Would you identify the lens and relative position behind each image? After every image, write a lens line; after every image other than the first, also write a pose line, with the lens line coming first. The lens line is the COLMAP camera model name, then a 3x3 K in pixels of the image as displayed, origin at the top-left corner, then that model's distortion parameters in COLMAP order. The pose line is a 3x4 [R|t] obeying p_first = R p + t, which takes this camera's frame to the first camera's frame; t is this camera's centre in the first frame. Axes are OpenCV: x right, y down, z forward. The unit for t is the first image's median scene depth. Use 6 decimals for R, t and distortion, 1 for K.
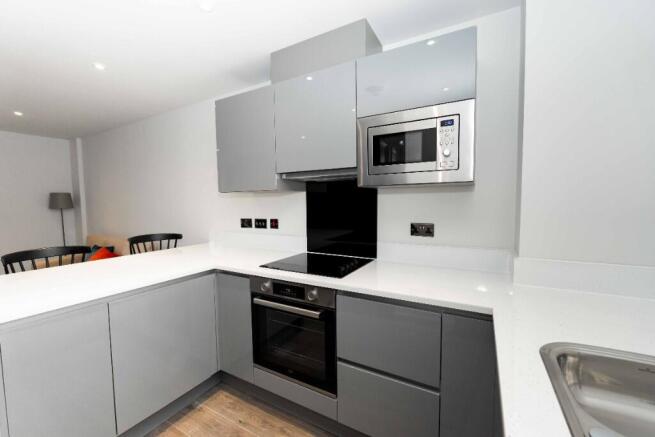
lens RADIAL K [[271.3, 0, 327.5], [0, 271.3, 218.5], [0, 0, 1]] dist [0.003680, 0.000193]
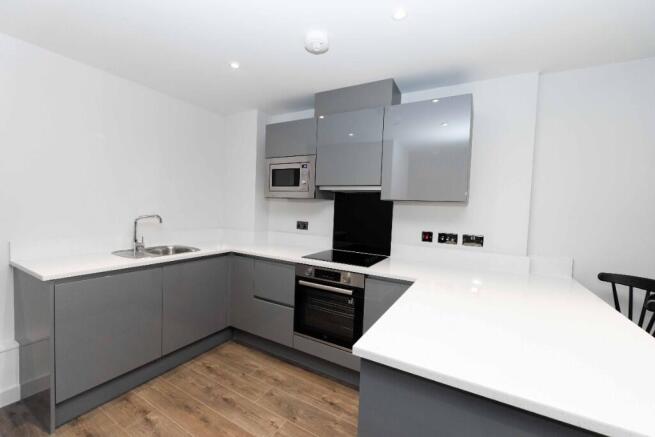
lens RADIAL K [[266.0, 0, 327.5], [0, 266.0, 218.5], [0, 0, 1]] dist [-0.003229, -0.000730]
pose [[0.998558, 0.050038, 0.019452, -0.164236], [-0.049457, 0.998346, -0.029327, 0.025010], [-0.020888, 0.028323, 0.999381, -0.281817]]
